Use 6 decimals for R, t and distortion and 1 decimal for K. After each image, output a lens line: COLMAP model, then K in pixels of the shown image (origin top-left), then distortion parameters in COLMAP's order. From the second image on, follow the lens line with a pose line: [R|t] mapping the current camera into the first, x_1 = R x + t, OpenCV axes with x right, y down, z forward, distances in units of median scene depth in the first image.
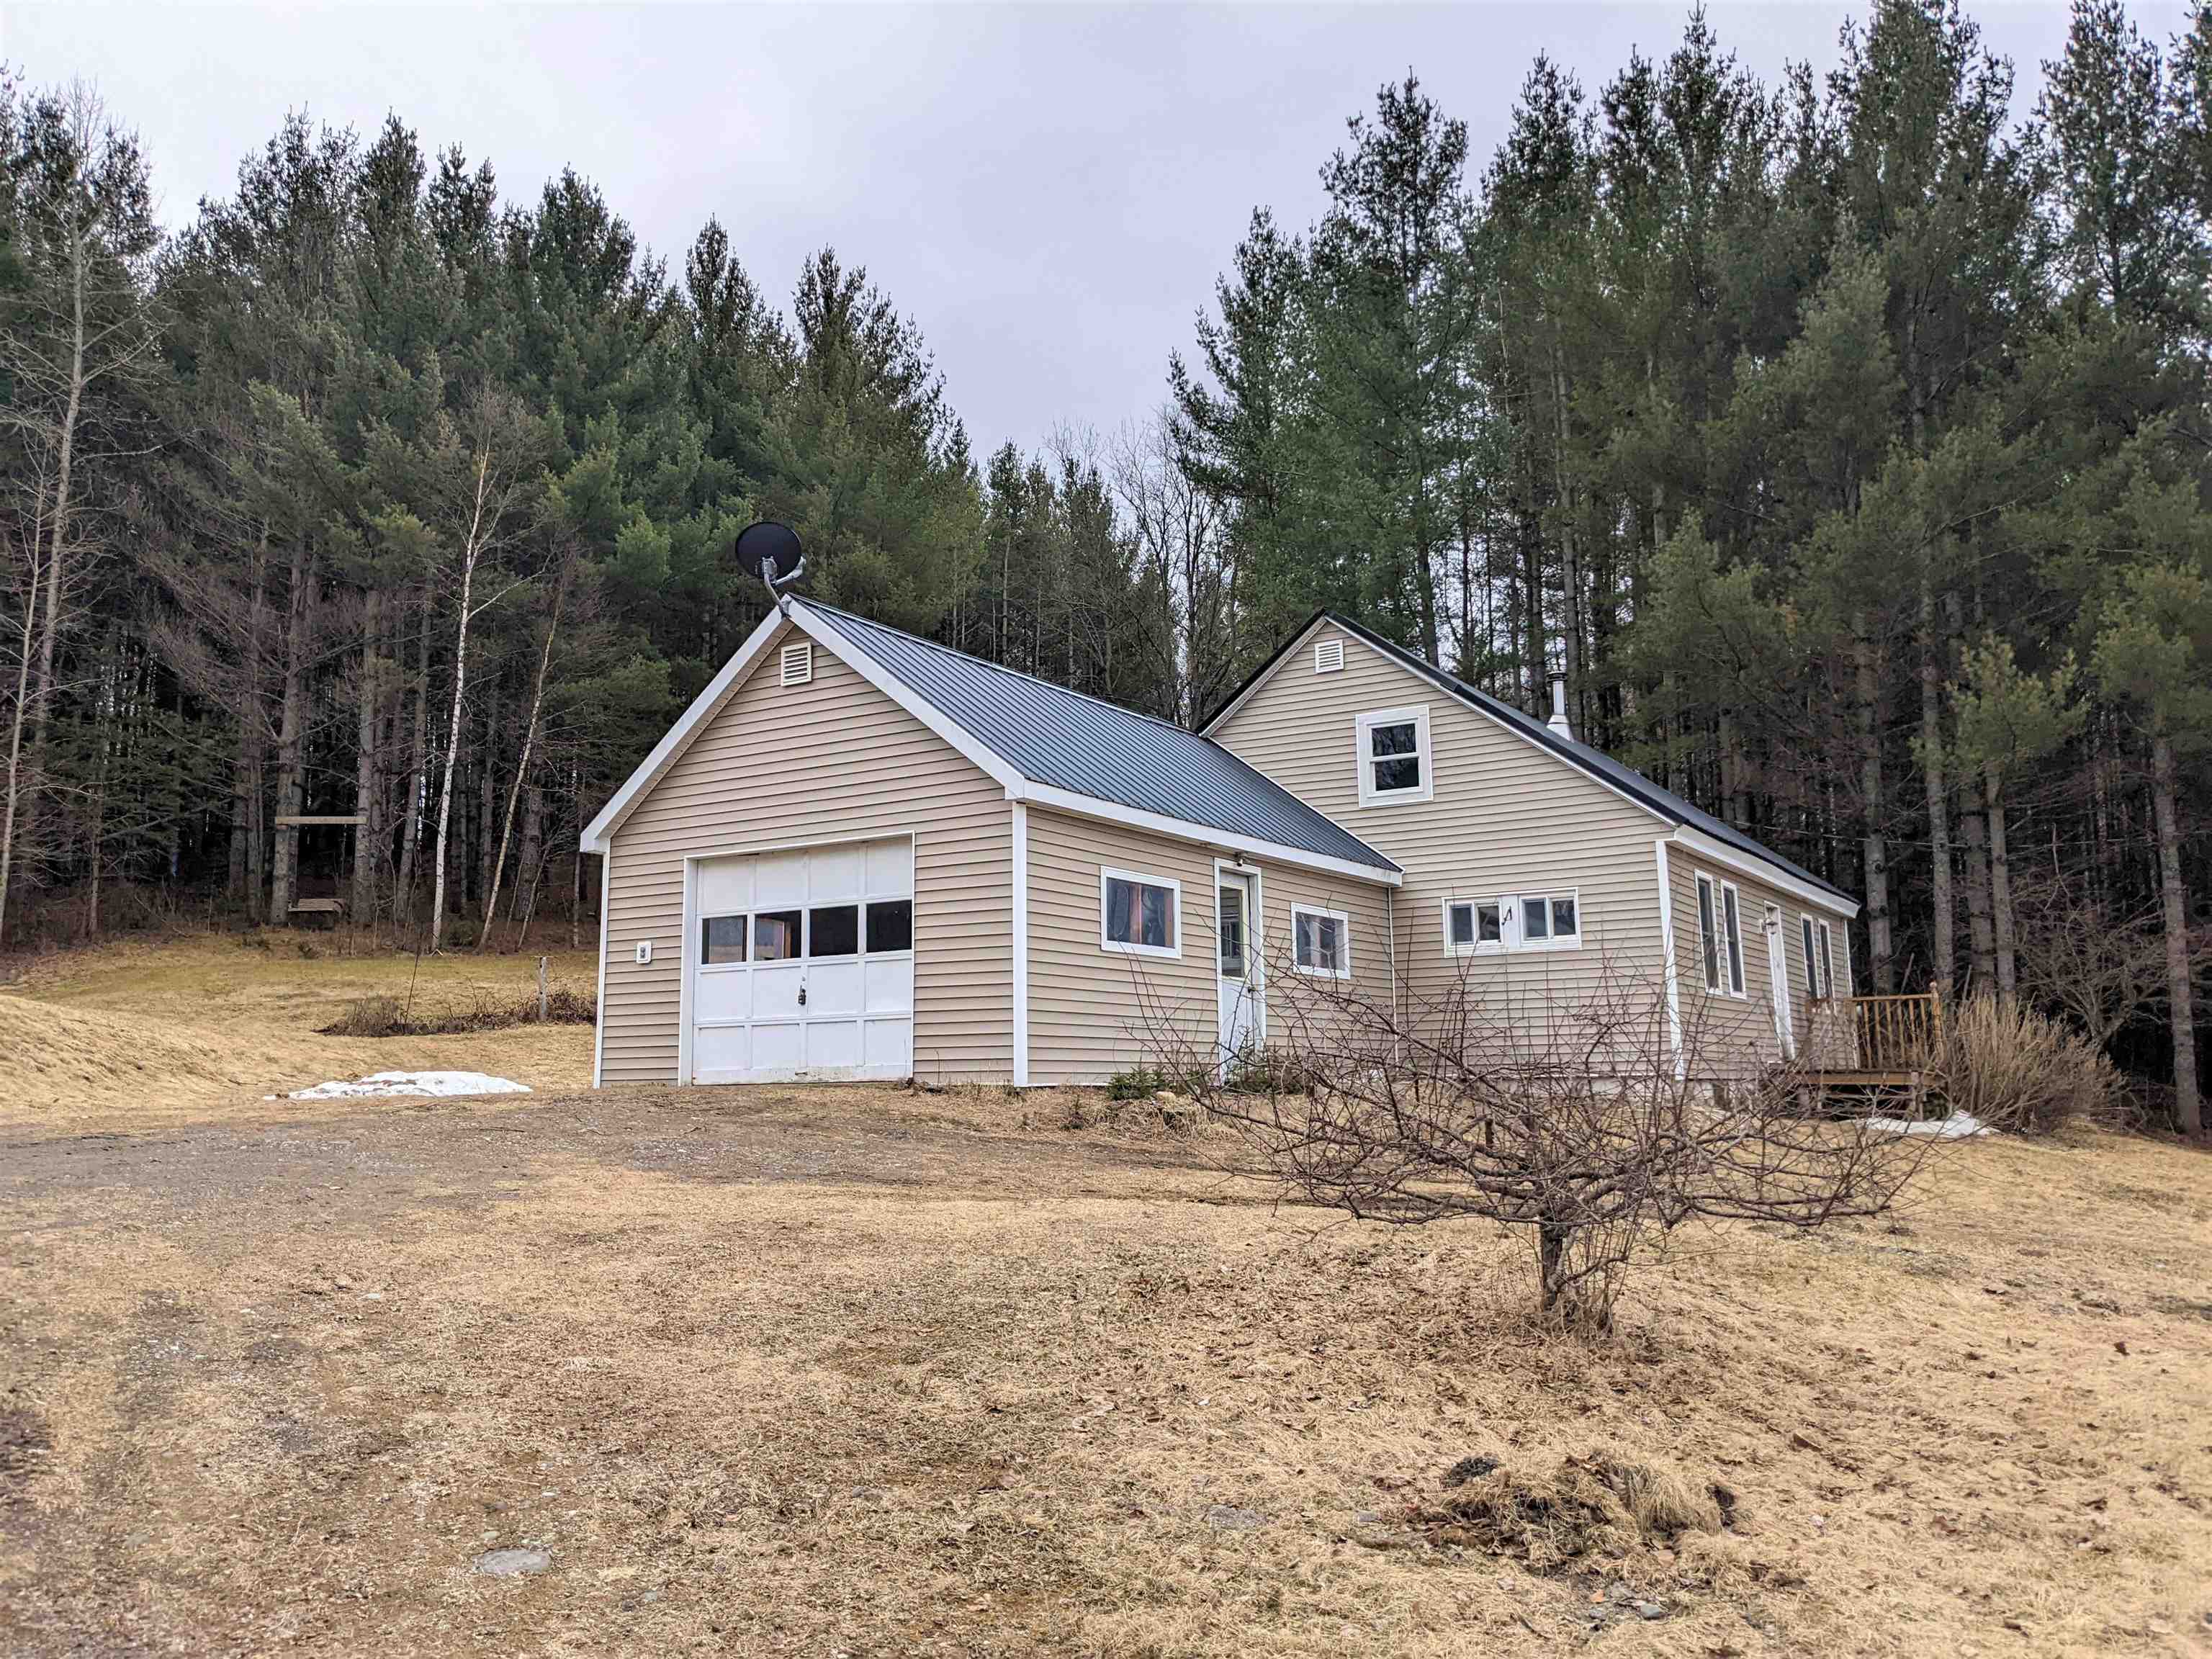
lens RADIAL K [[1734.6, 0, 1110.7], [0, 1734.6, 832.5], [0, 0, 1]] dist [0.024771, -0.046429]
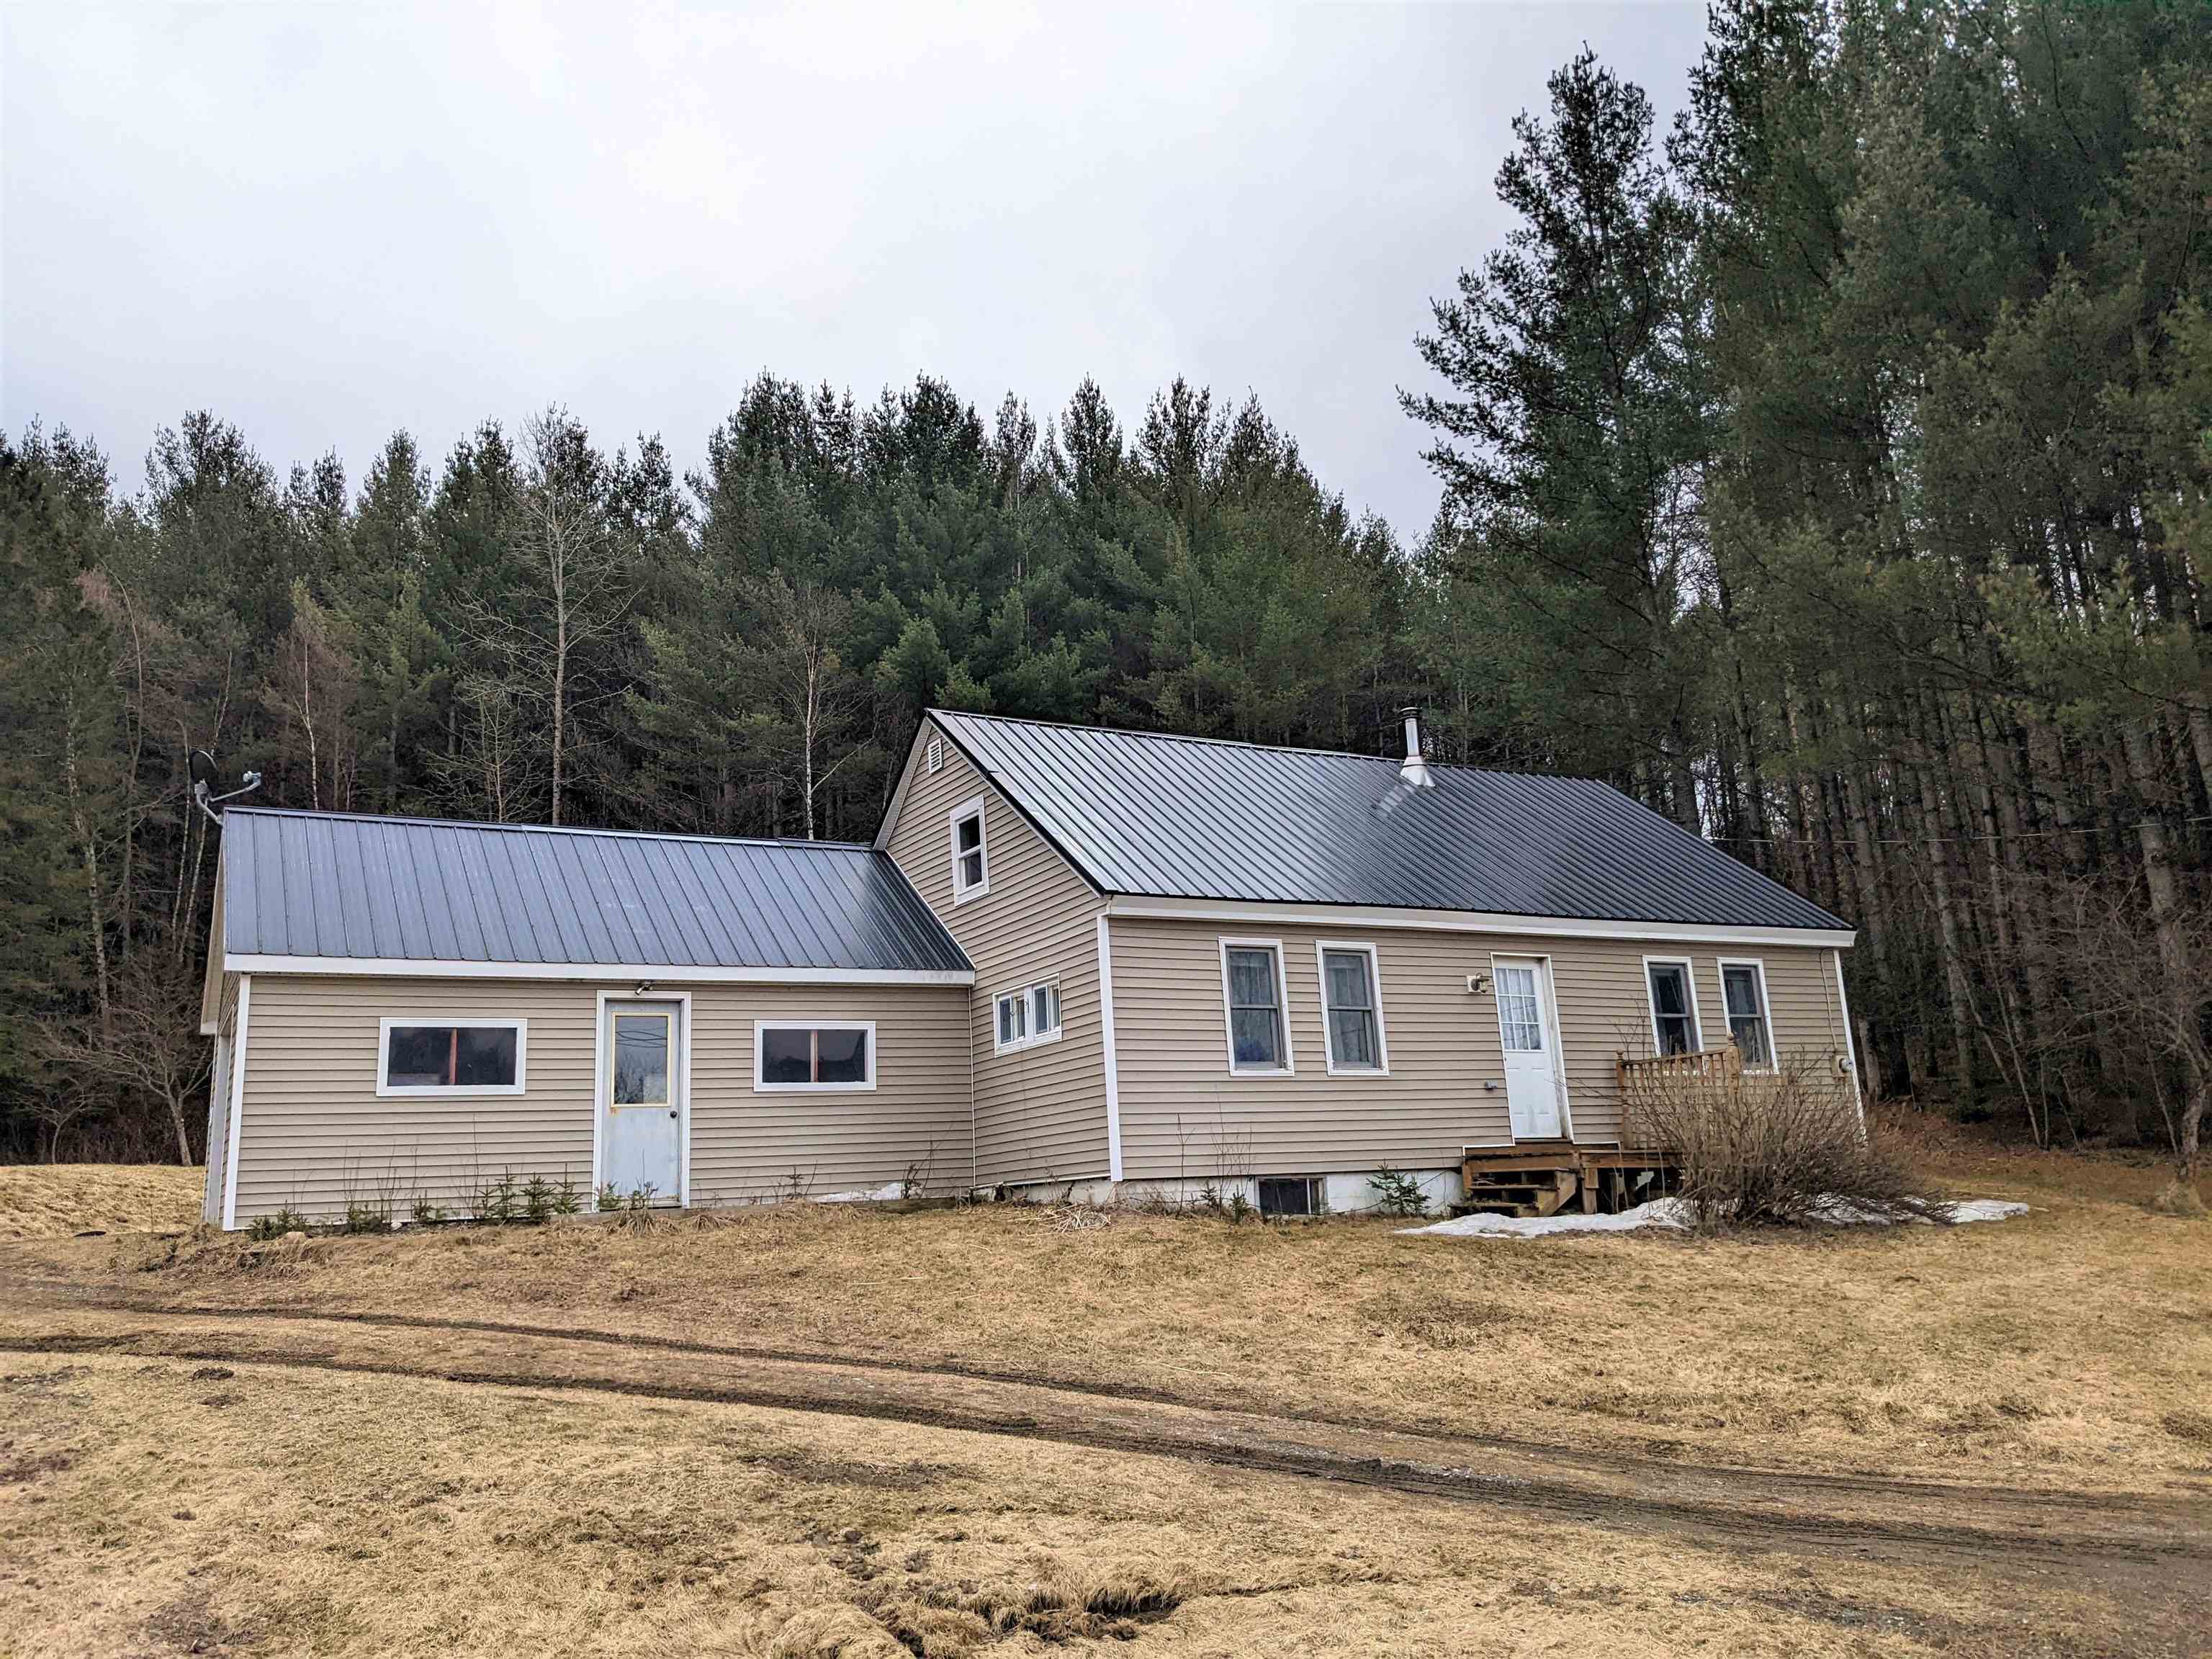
lens RADIAL K [[1734.6, 0, 1108.6], [0, 1734.6, 819.8], [0, 0, 1]] dist [0.024771, -0.046429]
pose [[0.873079, -0.137842, -0.467689, 0.533233], [0.110872, 0.990204, -0.084869, 0.023100], [0.474806, 0.022244, 0.879809, 0.143463]]
